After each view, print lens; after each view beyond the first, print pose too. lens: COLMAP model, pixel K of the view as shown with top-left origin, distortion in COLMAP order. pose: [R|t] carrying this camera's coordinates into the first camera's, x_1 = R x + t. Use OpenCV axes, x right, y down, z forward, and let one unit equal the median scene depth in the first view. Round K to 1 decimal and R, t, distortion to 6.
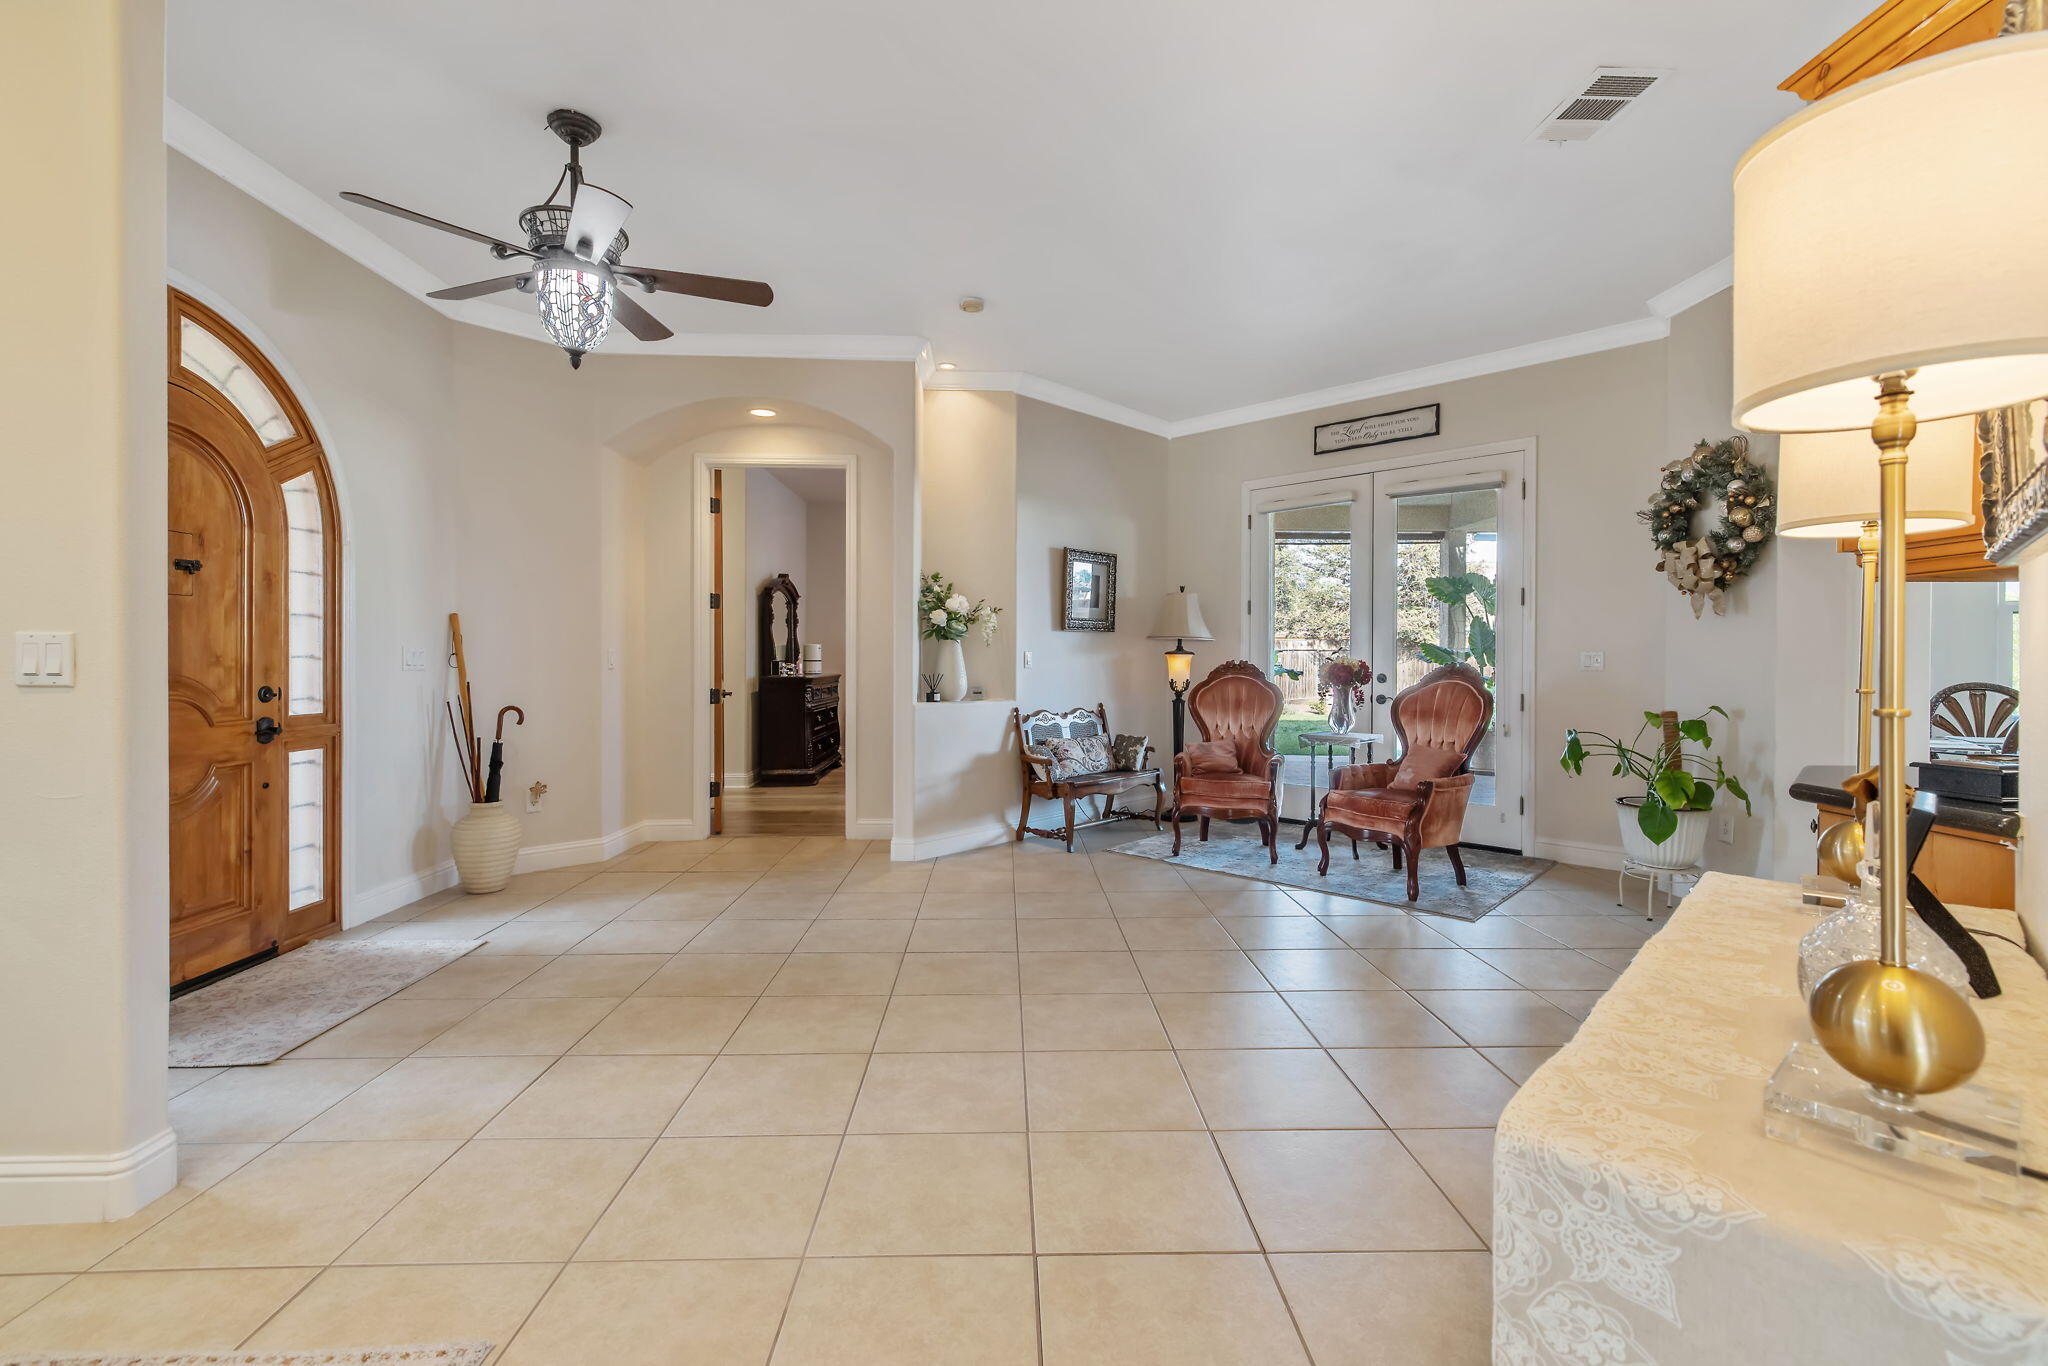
lens RADIAL K [[872.4, 0, 1020.4], [0, 872.4, 663.3], [0, 0, 1]] dist [0.007286, 0.000116]
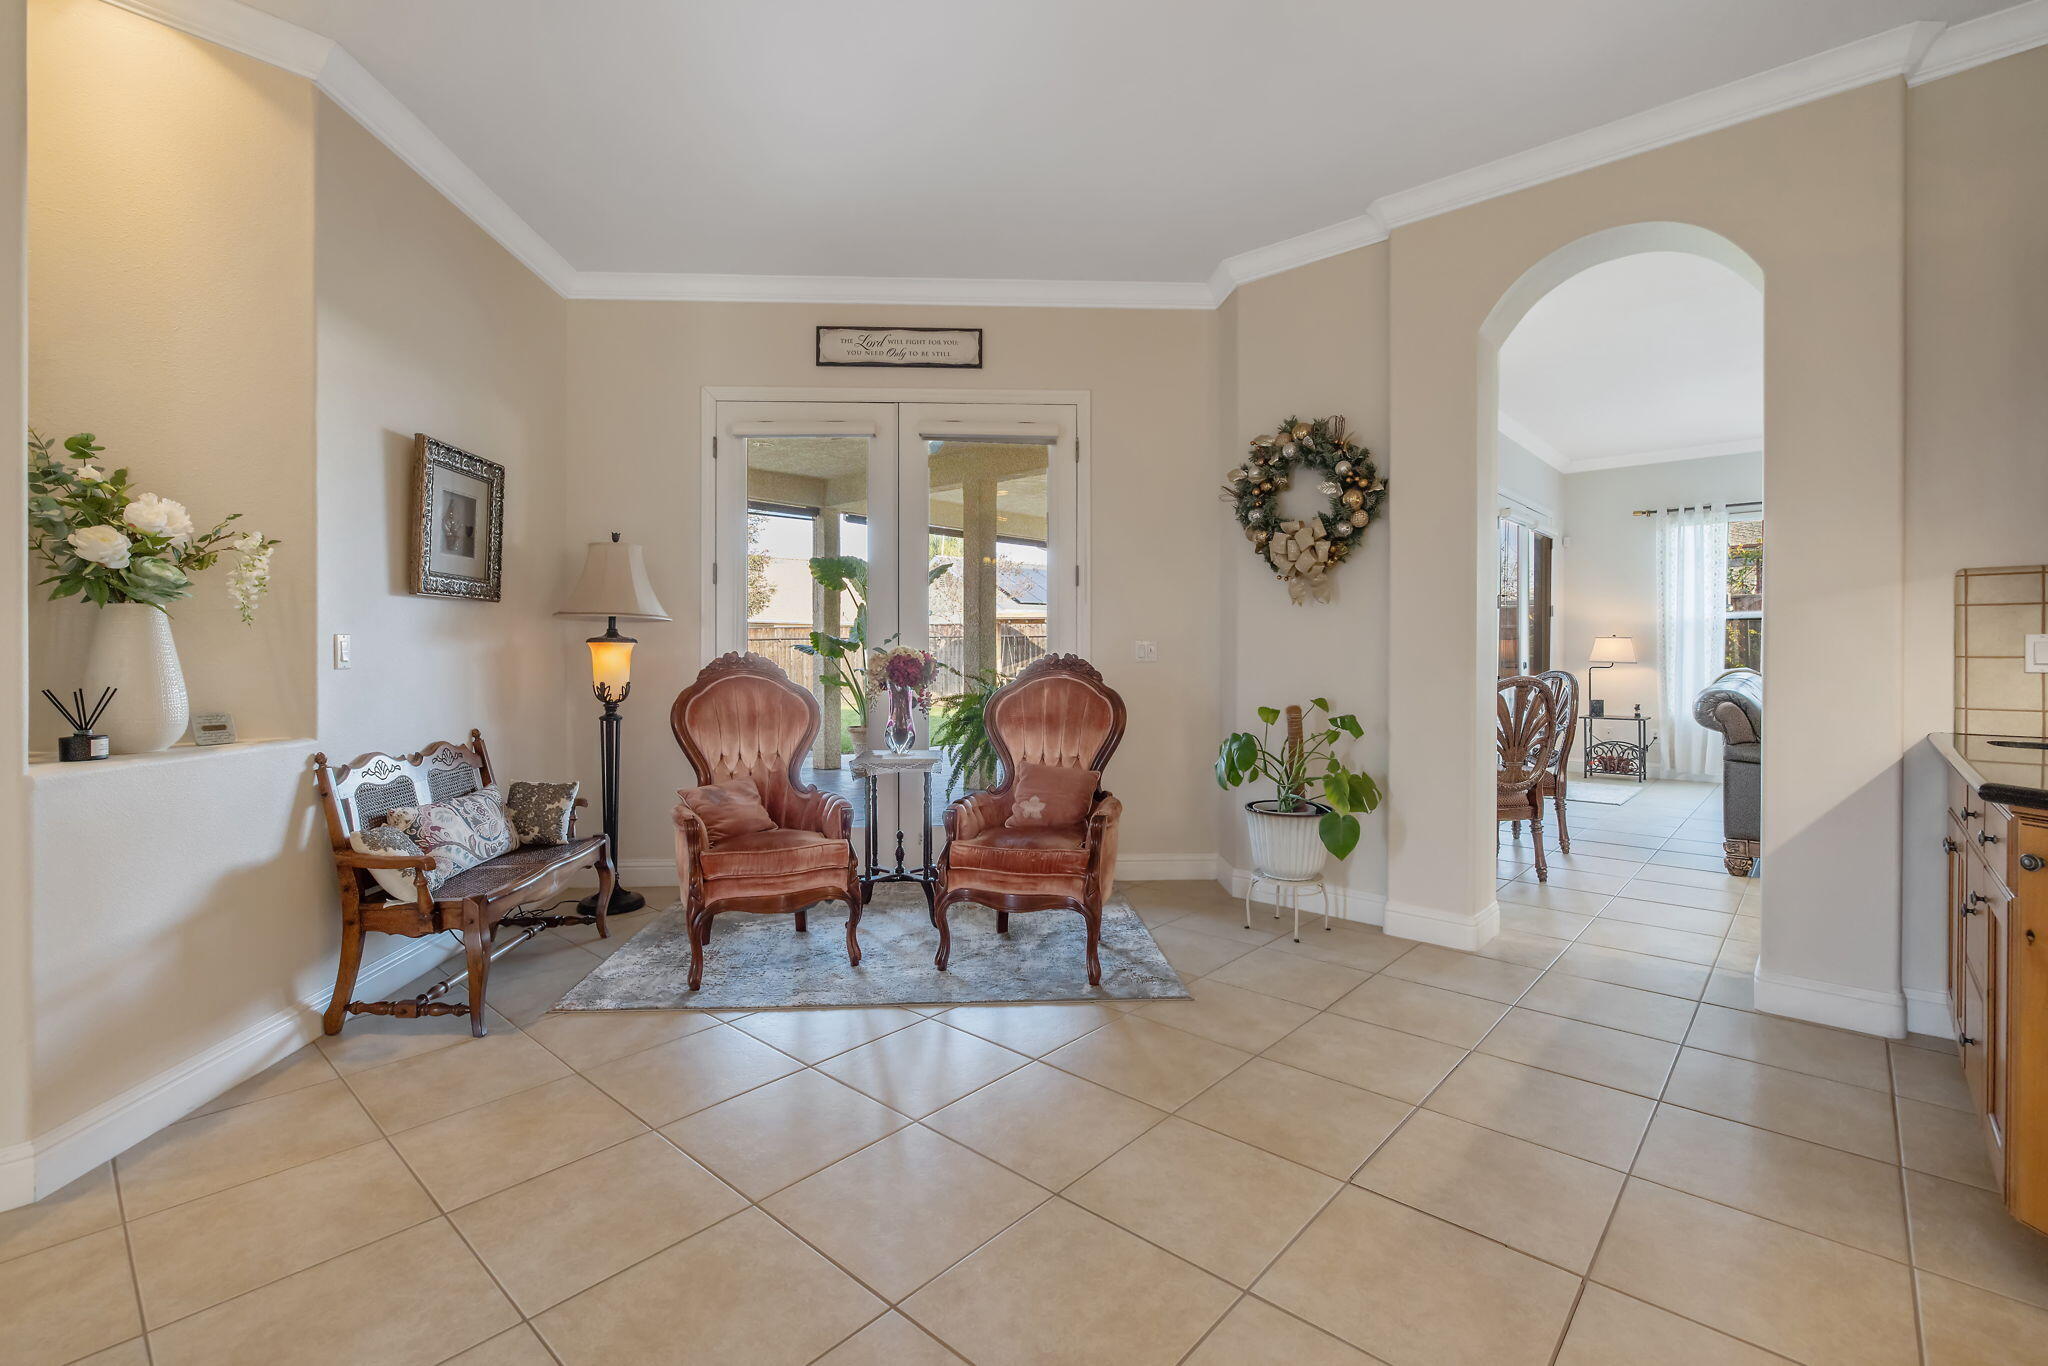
lens RADIAL K [[913.5, 0, 1020.3], [0, 913.5, 651.9], [0, 0, 1]] dist [-0.007007, 0.002260]
pose [[0.687429, -0.003035, 0.726245, -0.107771], [0.005447, 0.999985, -0.000977, -0.001333], [-0.726231, 0.004627, 0.687435, 0.415306]]
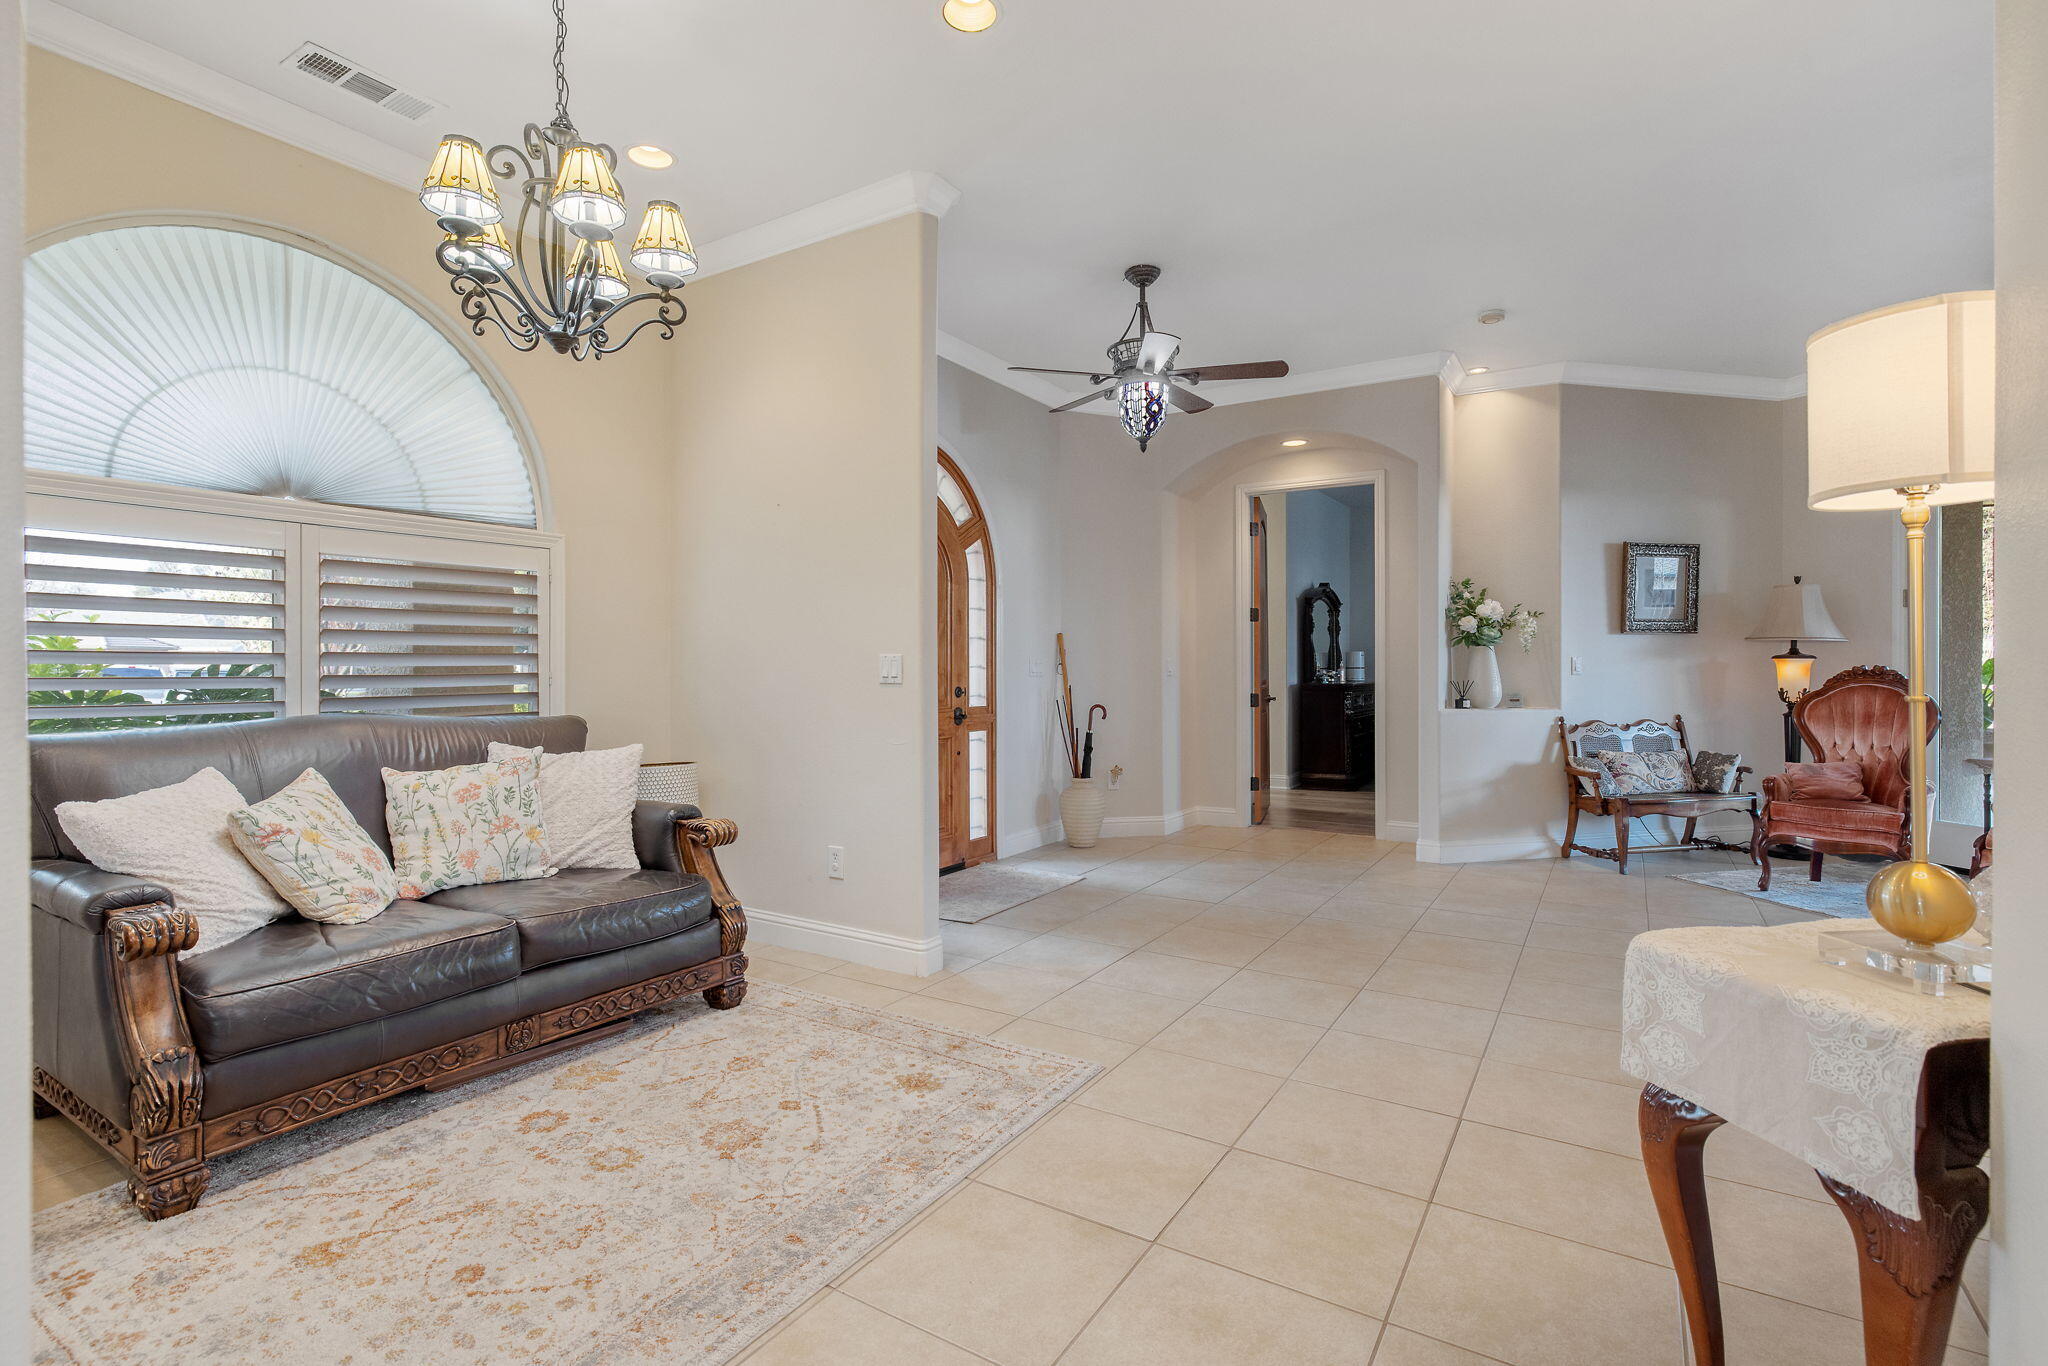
lens RADIAL K [[913.5, 0, 1041.3], [0, 913.5, 667.6], [0, 0, 1]] dist [-0.007007, 0.002260]
pose [[0.836346, -0.004740, -0.548181, 0.070170], [0.002712, 0.999986, -0.004509, 0.000628], [0.548195, 0.002284, 0.836348, -0.142099]]
